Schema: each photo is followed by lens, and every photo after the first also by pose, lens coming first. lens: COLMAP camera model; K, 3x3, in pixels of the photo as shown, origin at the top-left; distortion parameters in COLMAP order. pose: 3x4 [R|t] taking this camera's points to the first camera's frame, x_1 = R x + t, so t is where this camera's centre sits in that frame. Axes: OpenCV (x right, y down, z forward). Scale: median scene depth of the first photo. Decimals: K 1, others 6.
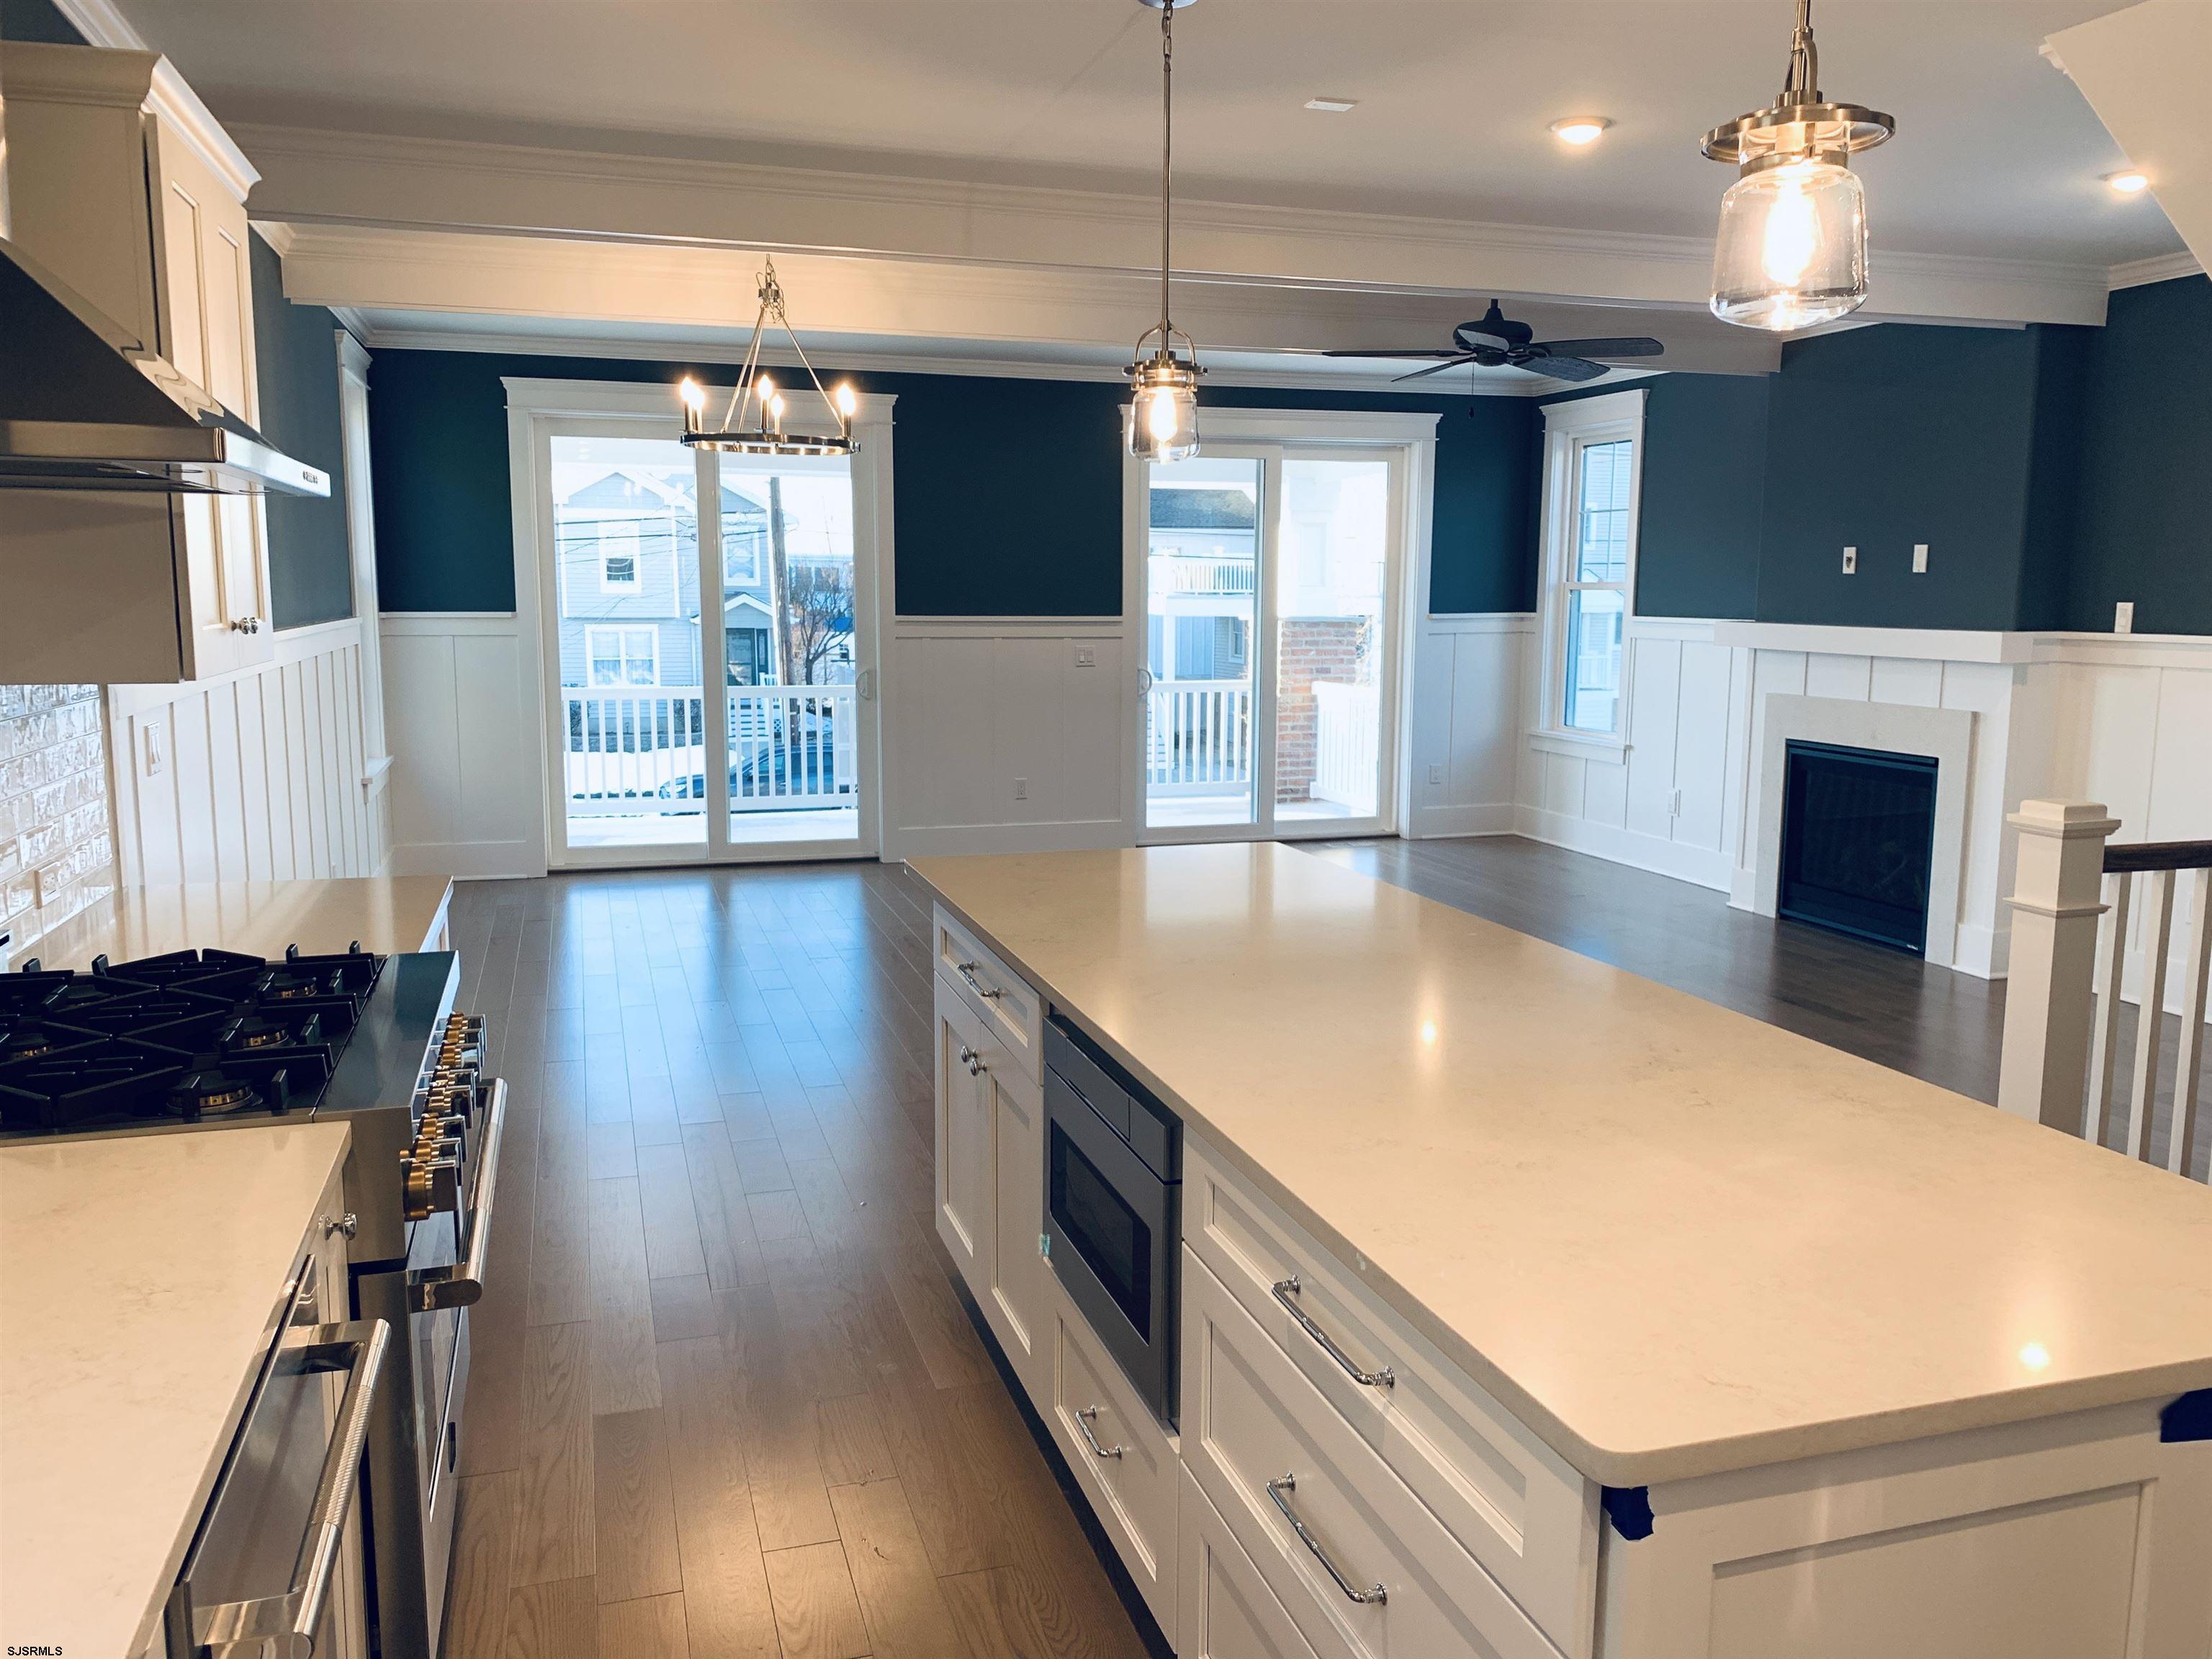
lens RADIAL K [[1680.8, 0, 1098.0], [0, 1680.8, 837.1], [0, 0, 1]] dist [0.036385, -0.033461]
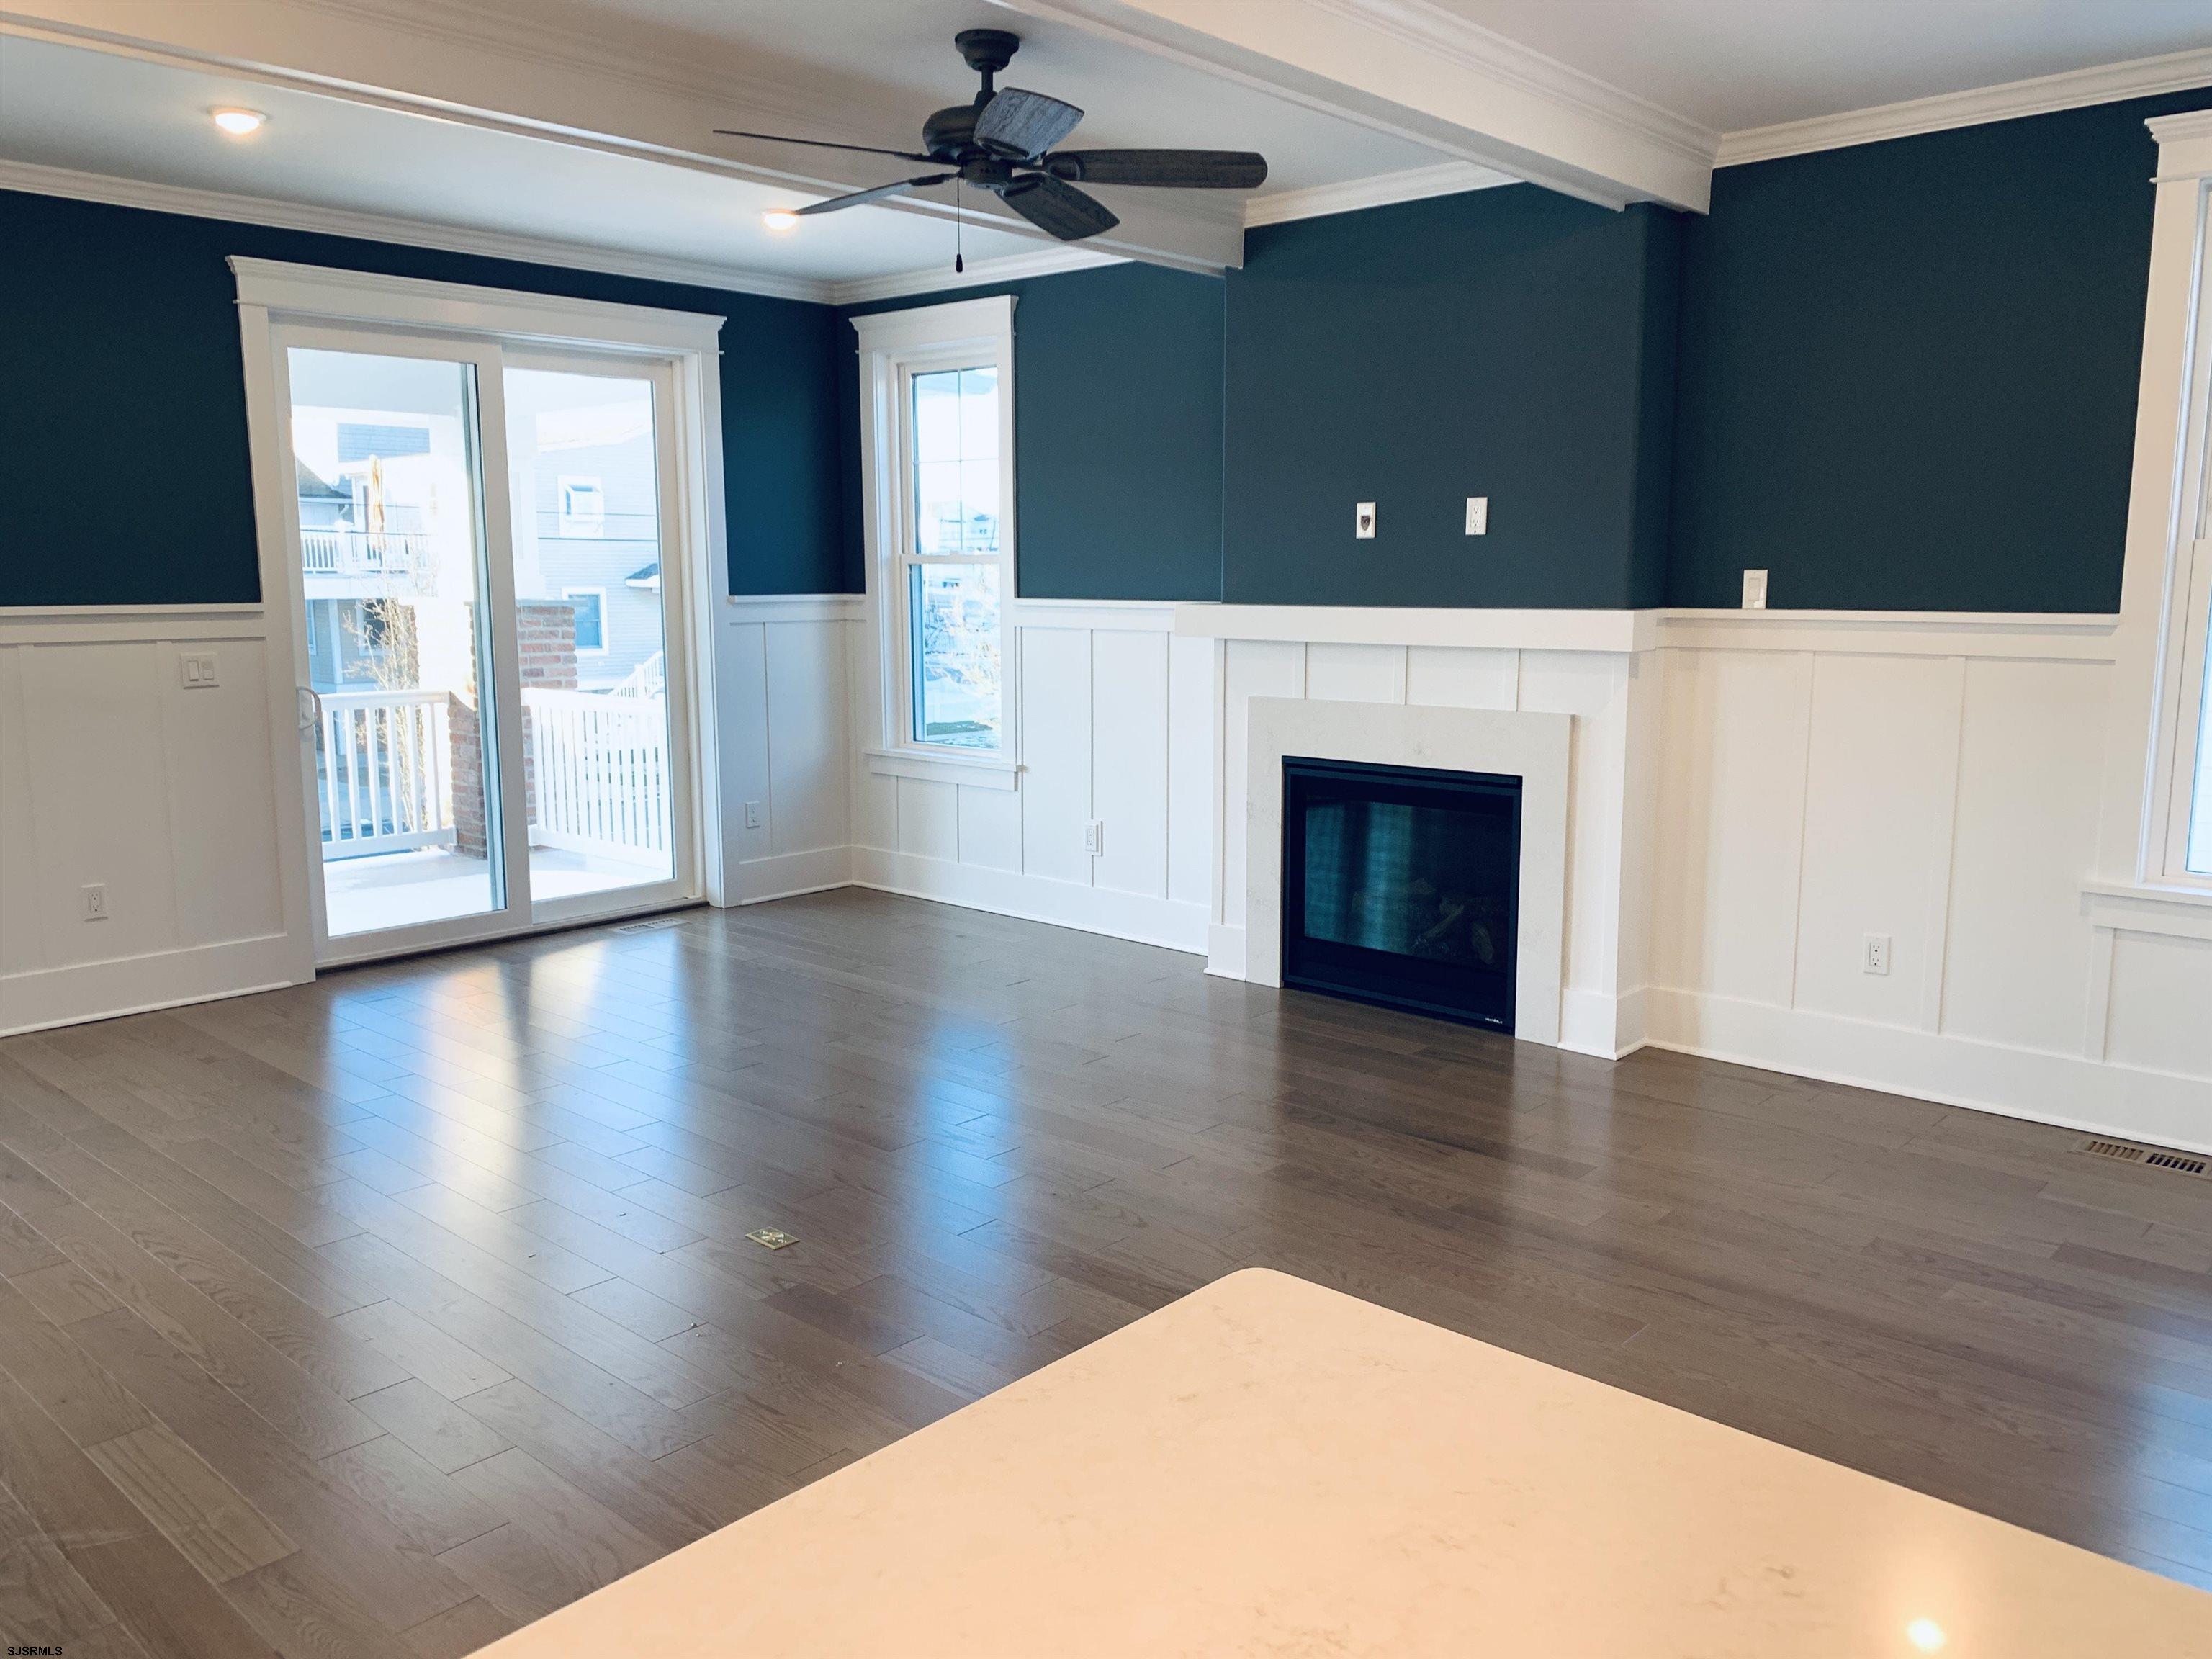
lens RADIAL K [[1680.8, 0, 1111.4], [0, 1680.8, 826.2], [0, 0, 1]] dist [0.036385, -0.033461]
pose [[0.862058, -0.079554, 0.500527, -0.033457], [0.077742, 0.996672, 0.024518, -0.041280], [-0.500812, 0.017776, 0.865374, 0.311010]]
